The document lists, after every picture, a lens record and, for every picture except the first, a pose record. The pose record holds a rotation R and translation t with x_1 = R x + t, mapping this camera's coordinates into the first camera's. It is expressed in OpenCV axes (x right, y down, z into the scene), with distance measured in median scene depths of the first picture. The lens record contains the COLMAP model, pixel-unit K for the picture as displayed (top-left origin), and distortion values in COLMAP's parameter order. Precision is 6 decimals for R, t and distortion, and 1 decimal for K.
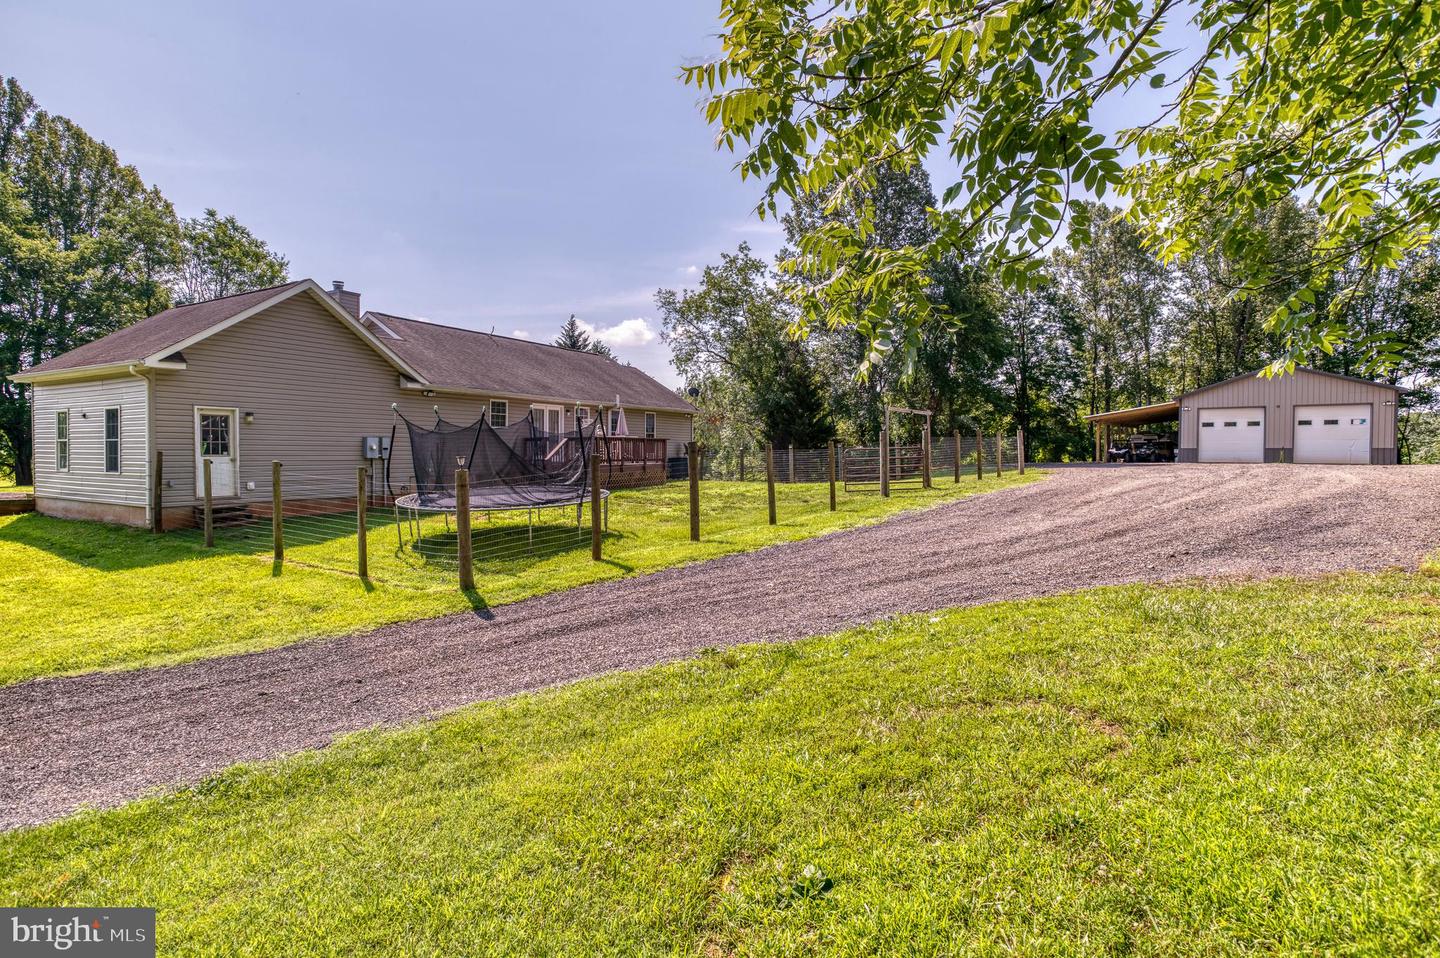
lens RADIAL K [[697.0, 0, 705.4], [0, 697.0, 471.7], [0, 0, 1]] dist [-0.033678, 0.006738]
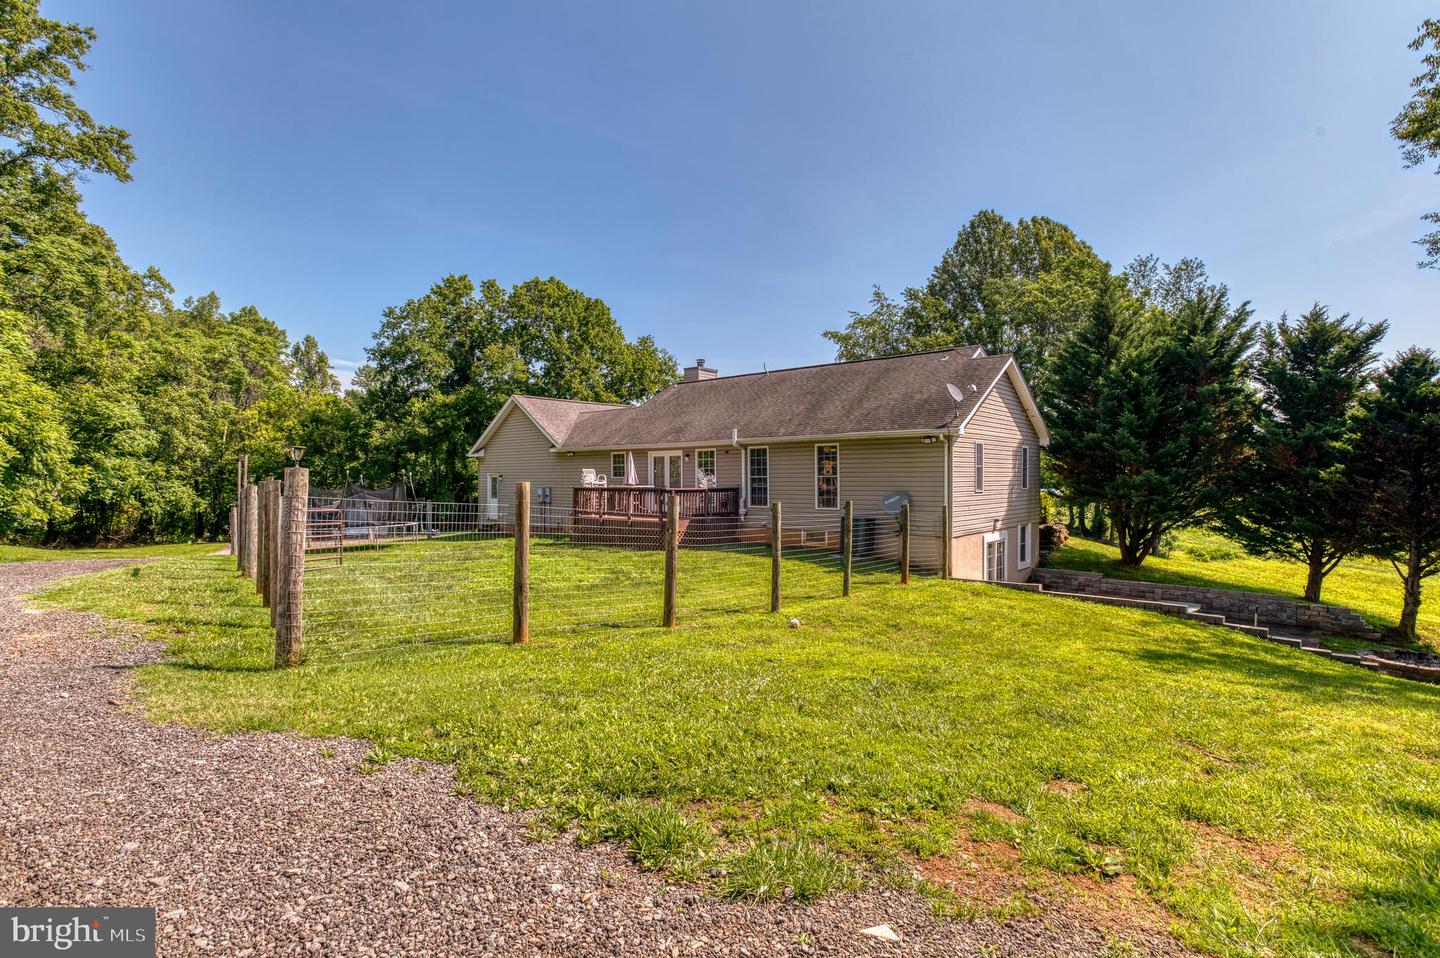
lens RADIAL K [[697.0, 0, 722.5], [0, 697.0, 478.3], [0, 0, 1]] dist [-0.033678, 0.006738]
pose [[-0.188079, 0.002452, -0.982151, 0.927086], [-0.024752, 0.999667, 0.007236, -0.090168], [0.981842, 0.025671, -0.187956, 1.665048]]
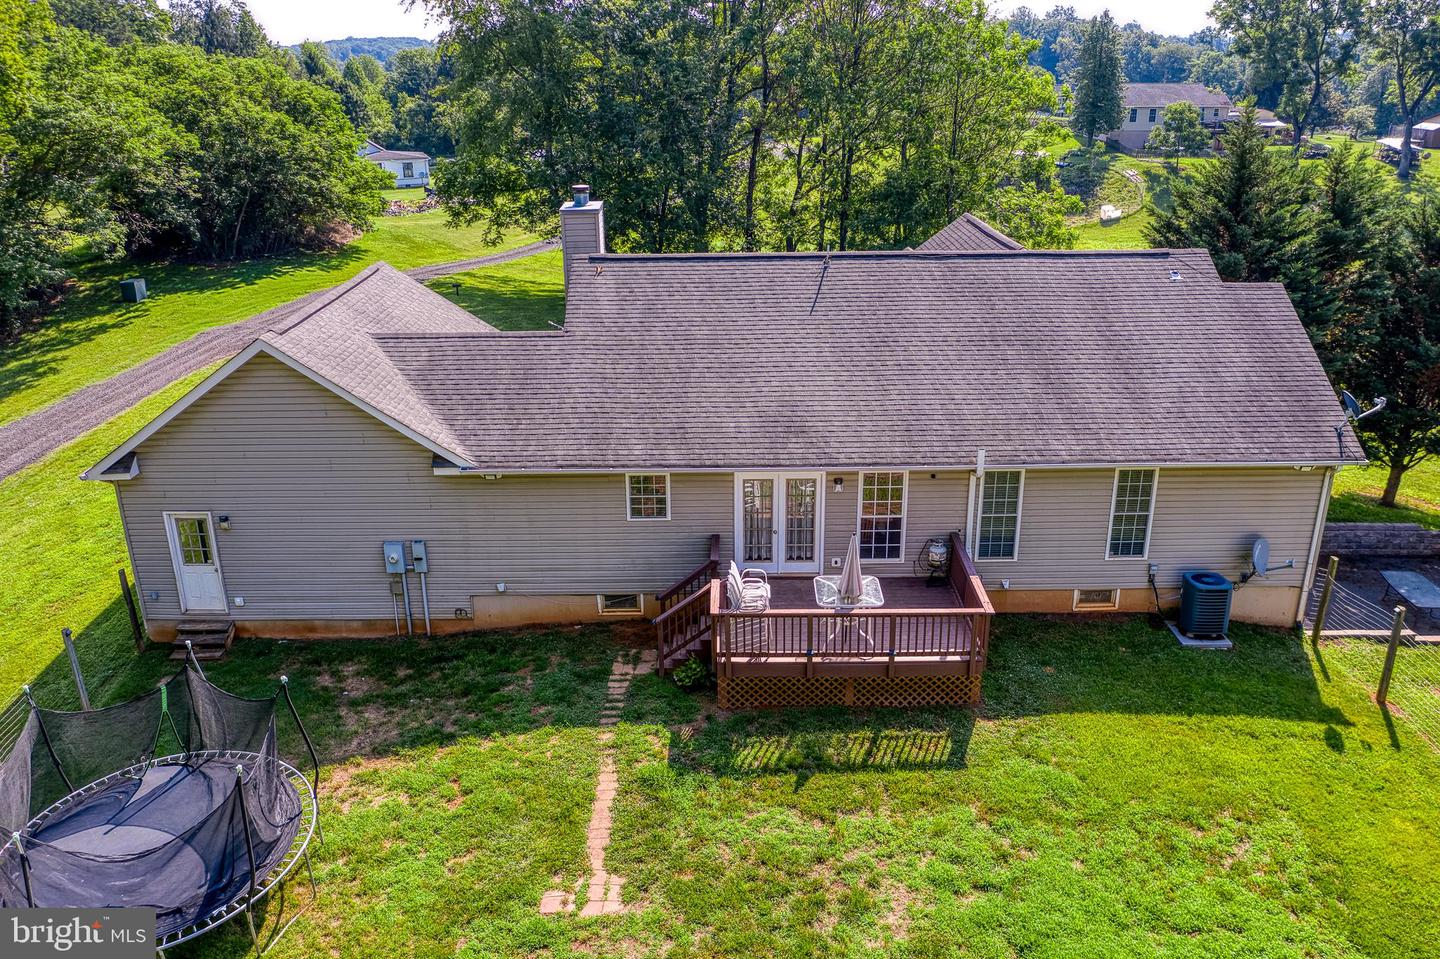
lens RADIAL K [[1105.3, 0, 715.6], [0, 1105.3, 471.7], [0, 0, 1]] dist [-0.048133, 0.020185]
pose [[0.493933, 0.299041, -0.816459, 0.529592], [-0.013842, 0.941583, 0.336496, -0.480911], [0.869390, -0.154905, 0.469218, 0.775913]]
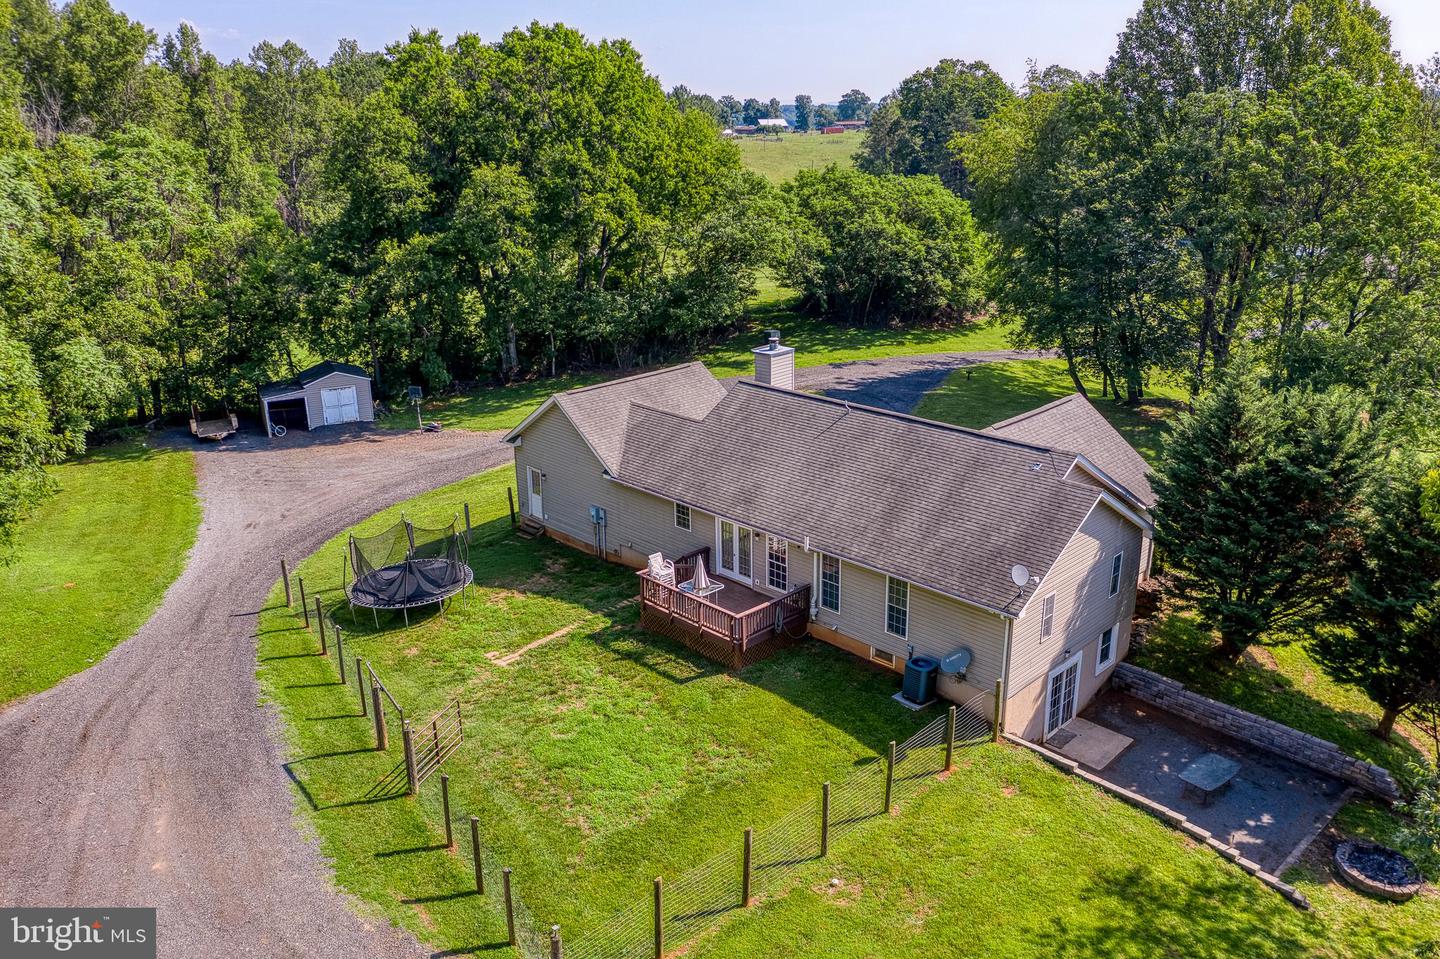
lens RADIAL K [[1105.3, 0, 714.3], [0, 1105.3, 481.9], [0, 0, 1]] dist [-0.048133, 0.020185]
pose [[-0.272154, 0.318403, -0.908048, 1.386121], [-0.012185, 0.942452, 0.334119, -0.814467], [0.962177, 0.101997, -0.252612, 1.757313]]
